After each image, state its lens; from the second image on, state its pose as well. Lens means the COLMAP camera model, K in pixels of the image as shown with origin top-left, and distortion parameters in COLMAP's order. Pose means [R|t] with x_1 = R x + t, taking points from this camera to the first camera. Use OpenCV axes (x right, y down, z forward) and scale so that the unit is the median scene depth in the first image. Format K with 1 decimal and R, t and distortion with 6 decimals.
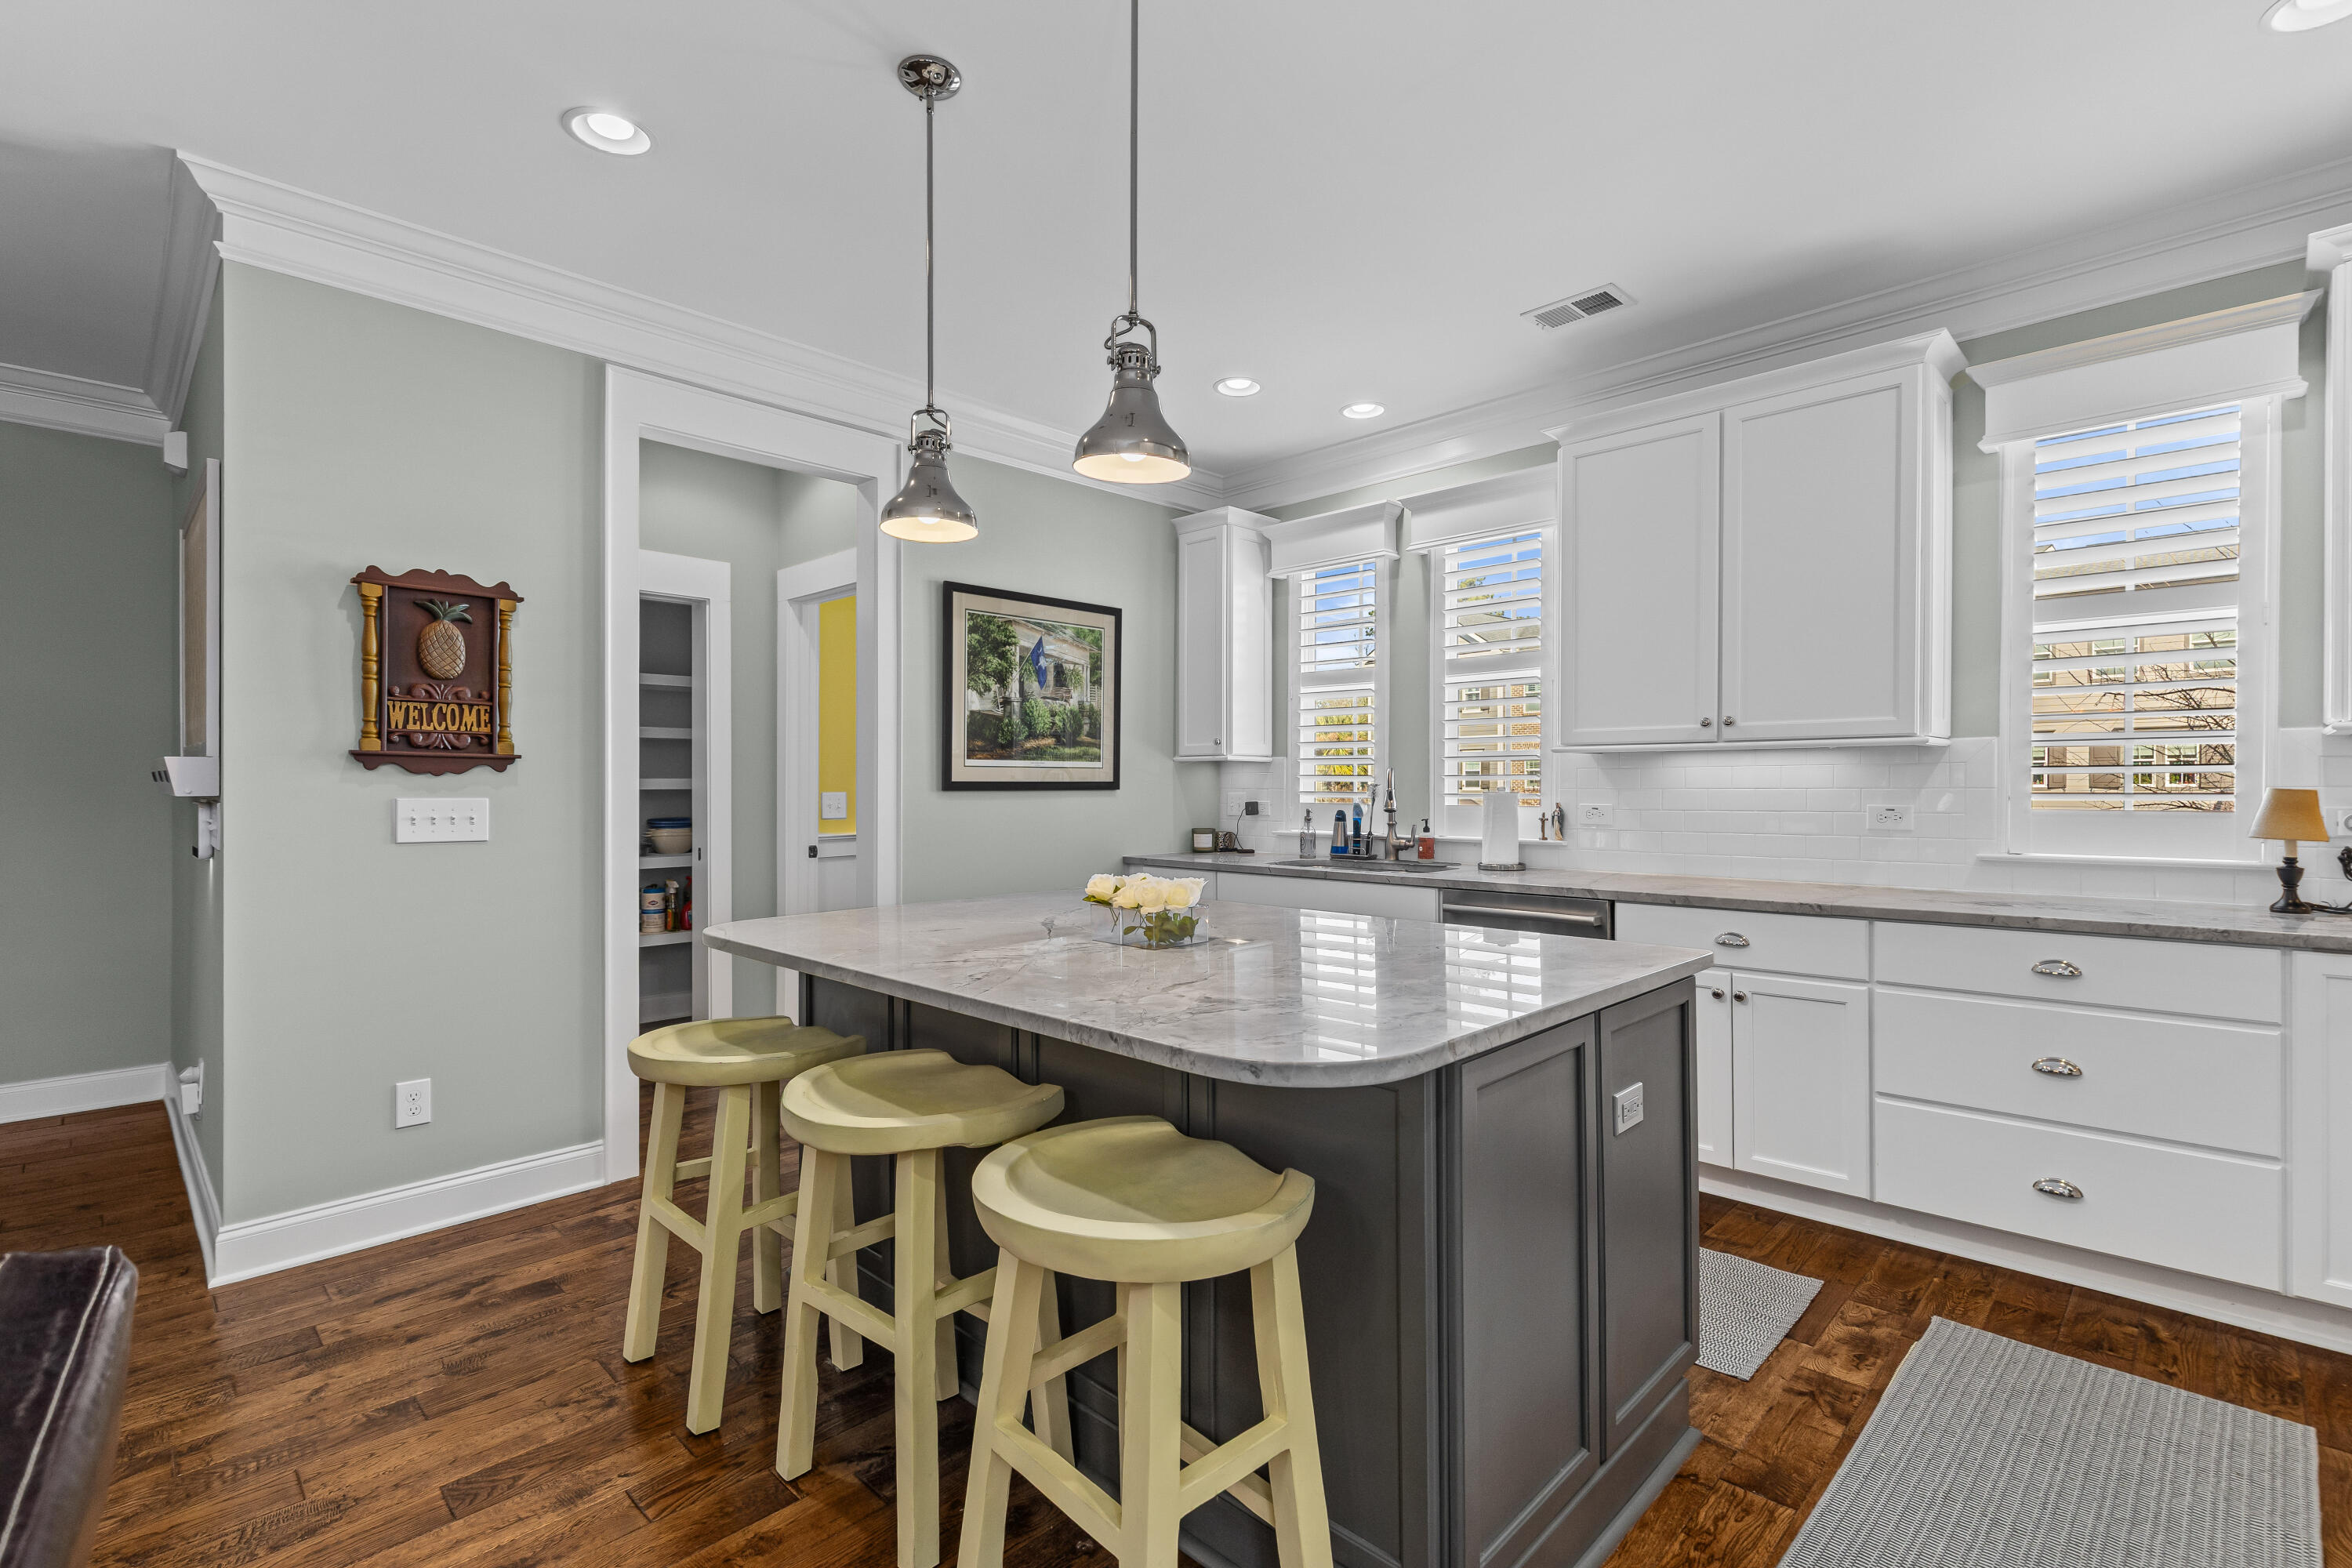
lens RADIAL K [[1051.2, 0, 1176.0], [0, 1051.2, 784.0], [0, 0, 1]] dist [-0.000561, -0.000352]
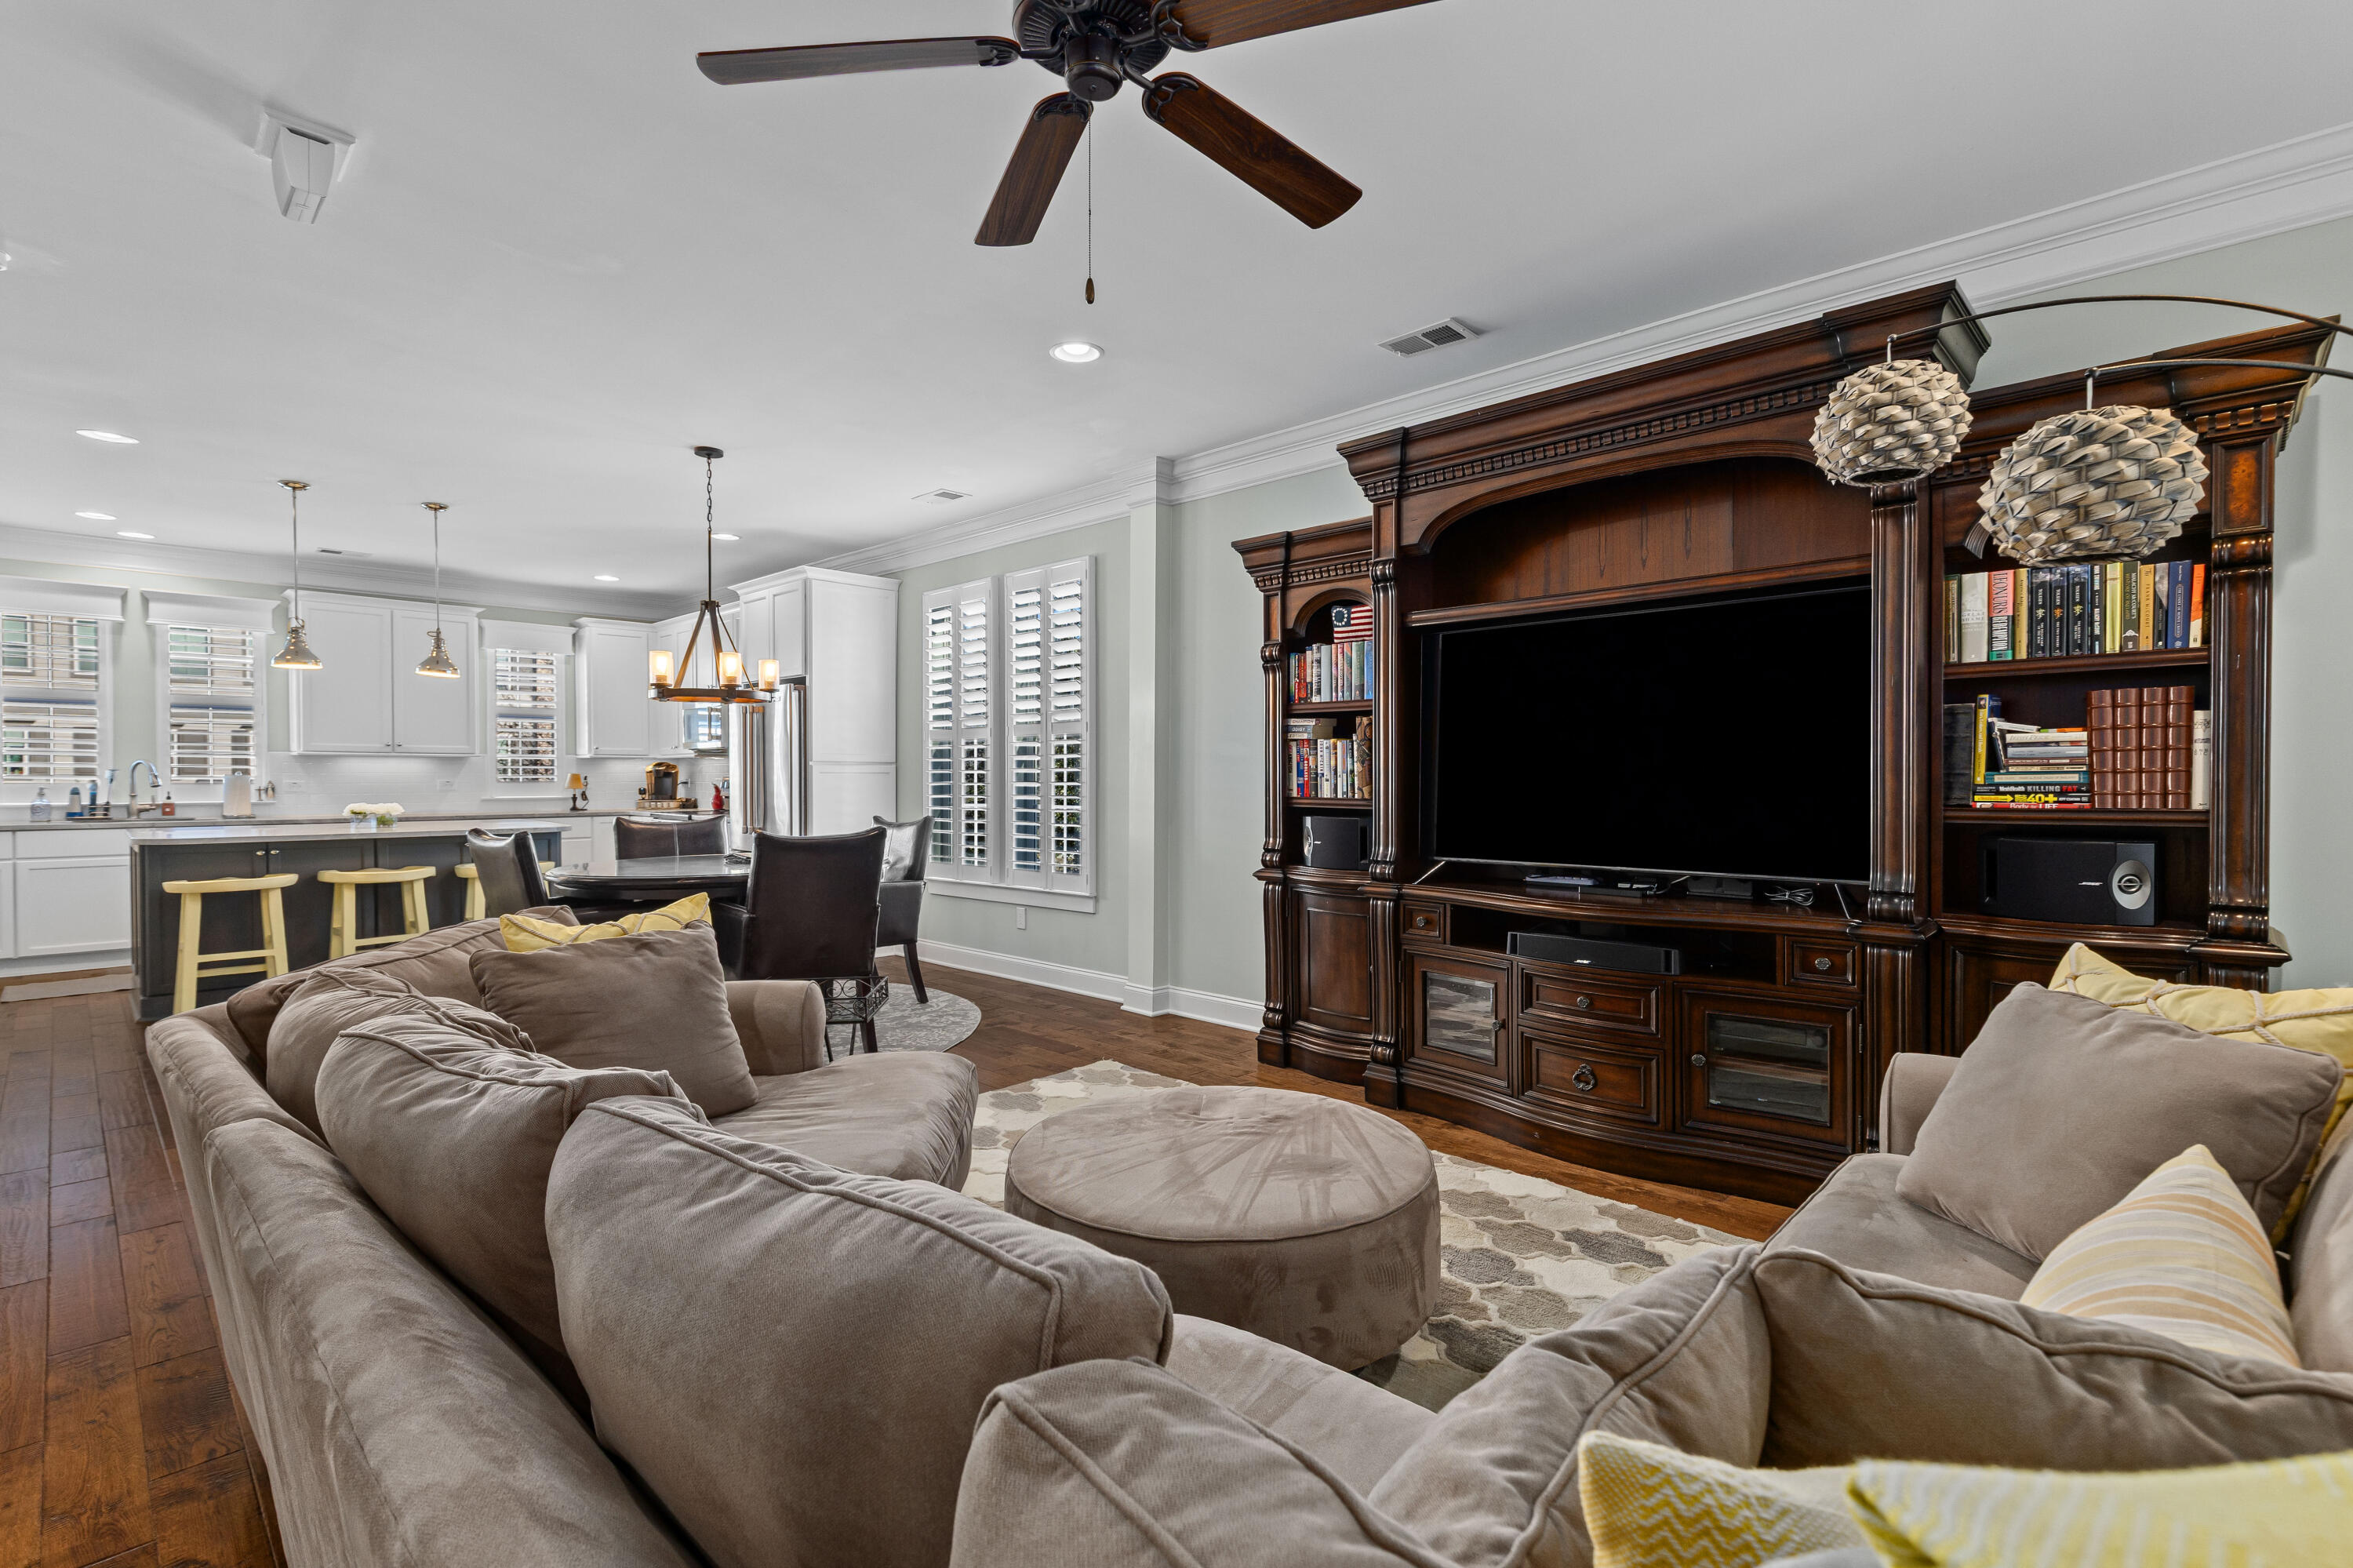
lens RADIAL K [[1070.1, 0, 1177.7], [0, 1070.1, 754.7], [0, 0, 1]] dist [-0.001797, 0.000021]
pose [[-0.021591, 0.025942, 0.999430, -1.407646], [-0.000329, 0.999663, -0.025955, 0.018640], [-0.999767, -0.000890, -0.021575, -0.503943]]
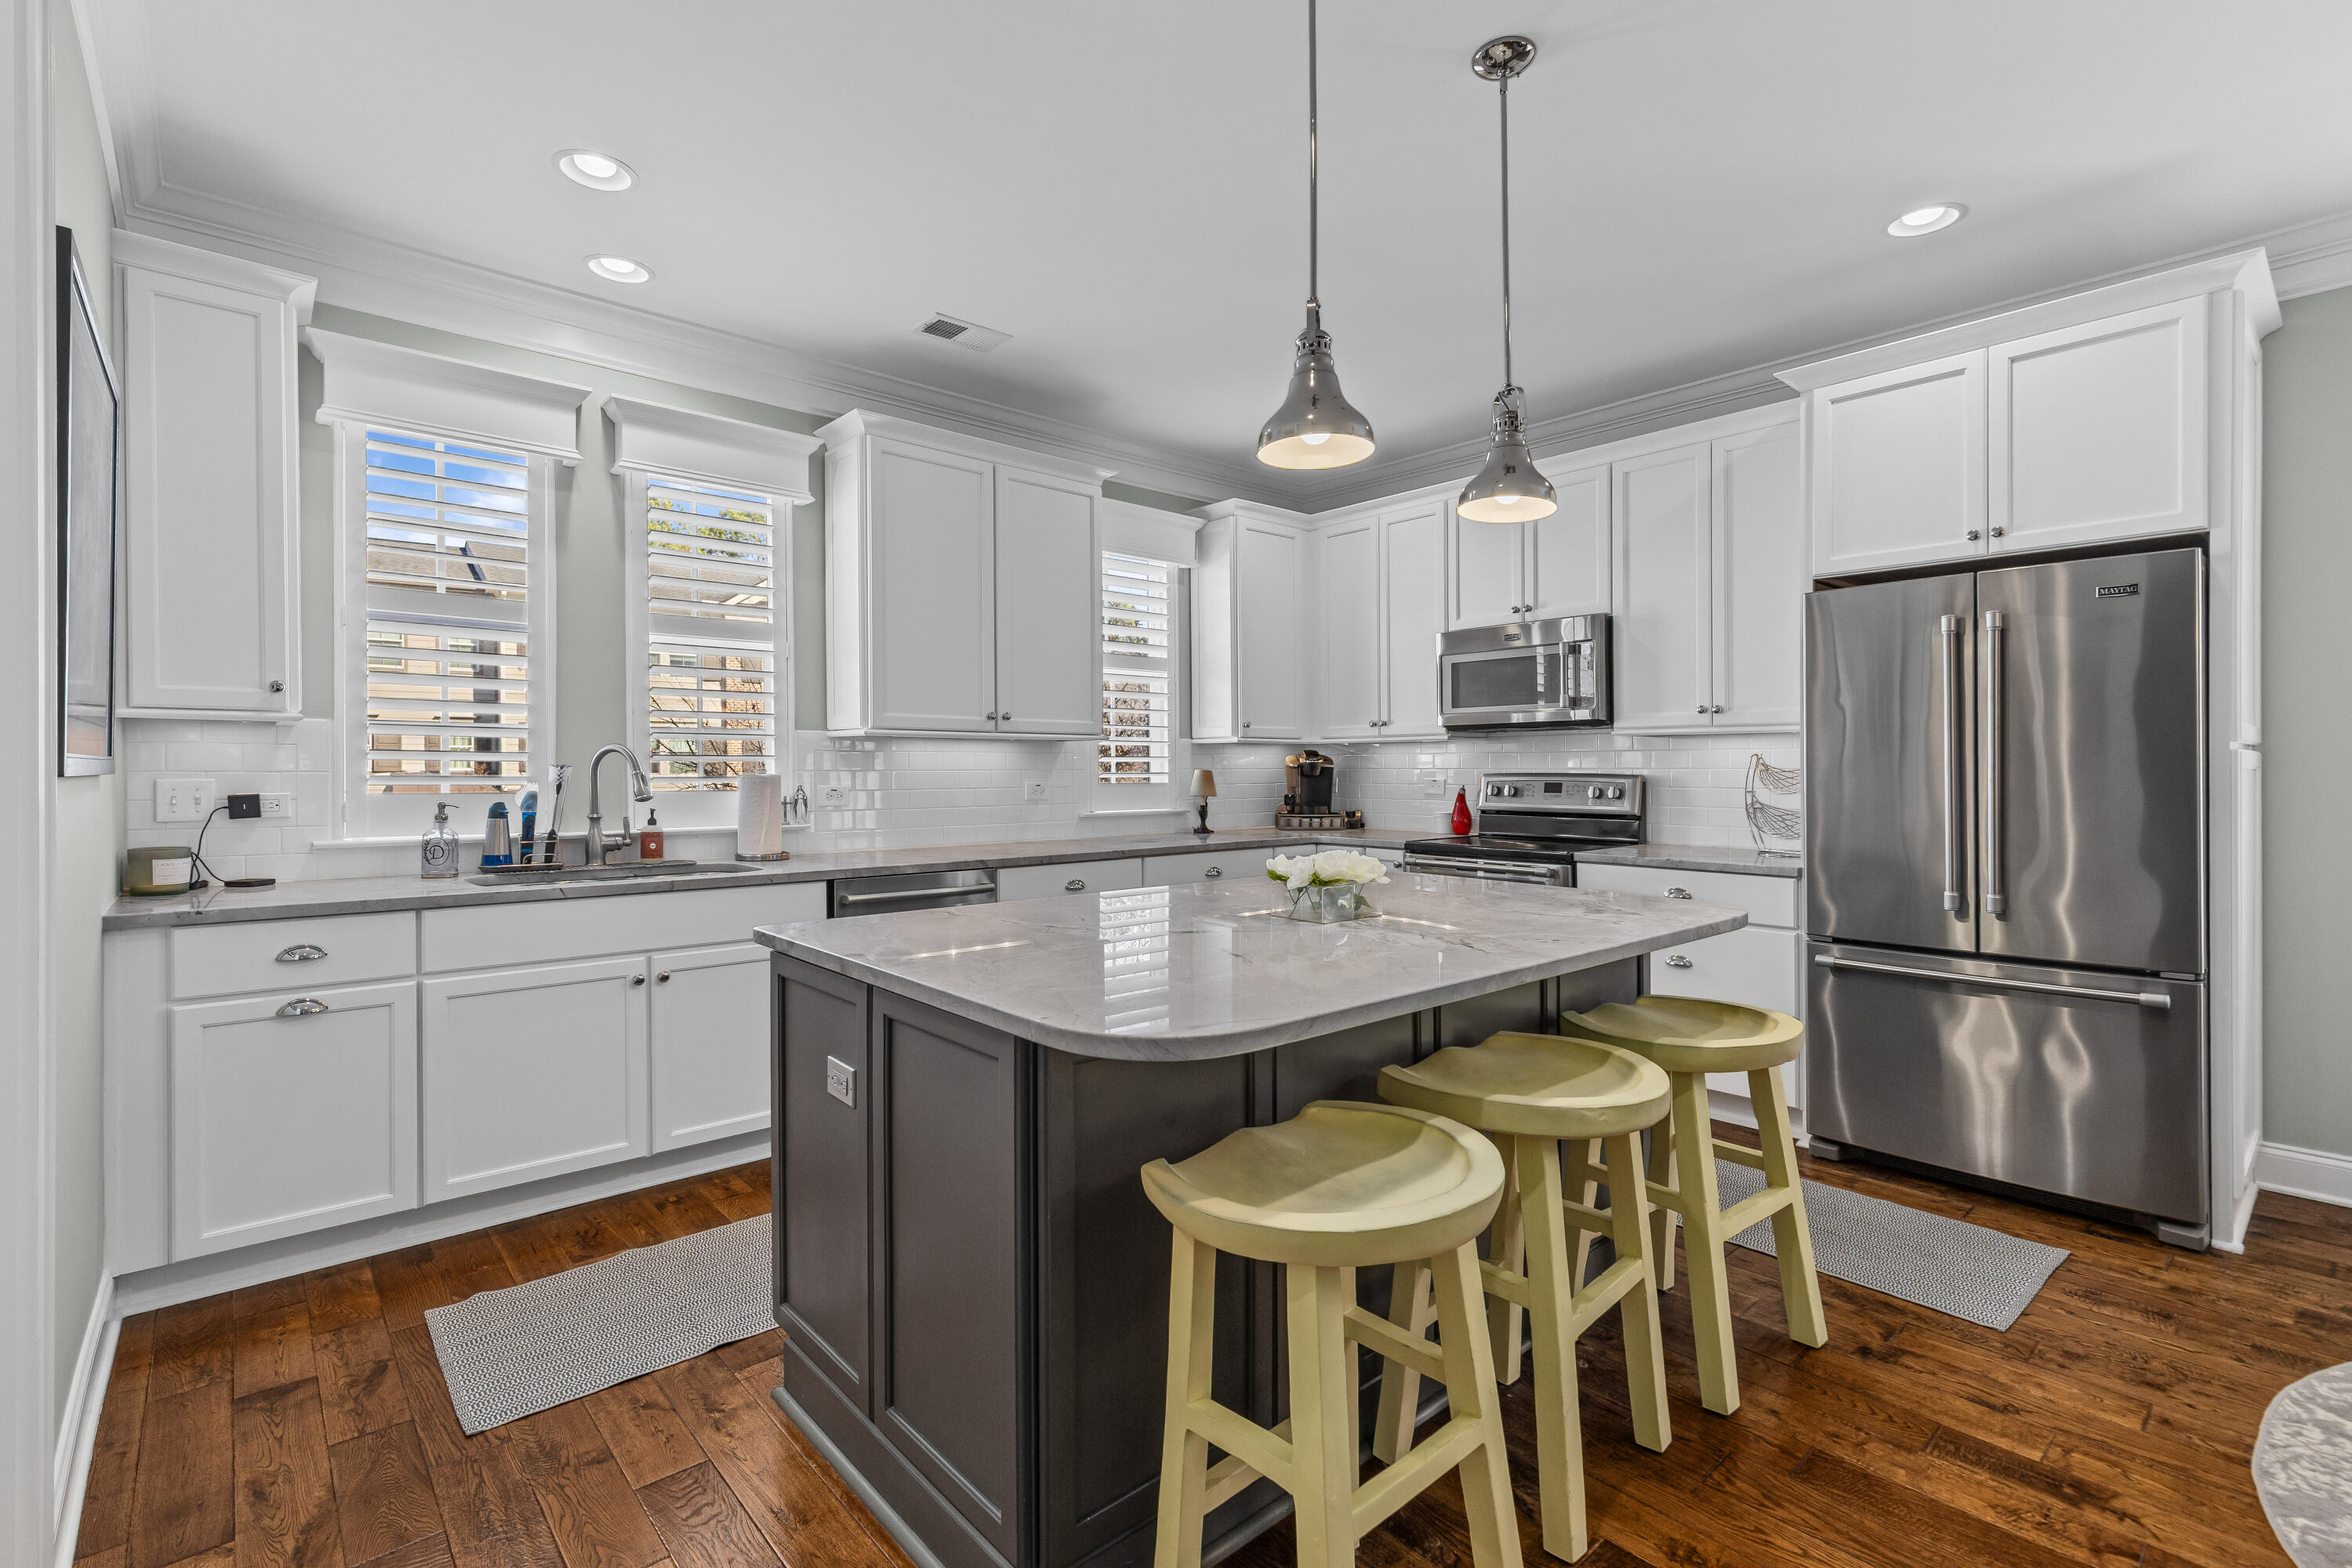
lens RADIAL K [[1069.6, 0, 1177.2], [0, 1069.6, 754.7], [0, 0, 1]] dist [-0.001797, 0.000021]
pose [[0.058701, 0.014701, 0.998167, -0.542822], [-0.003138, 0.999889, -0.014542, 0.002556], [-0.998271, -0.002279, 0.058740, 0.539709]]
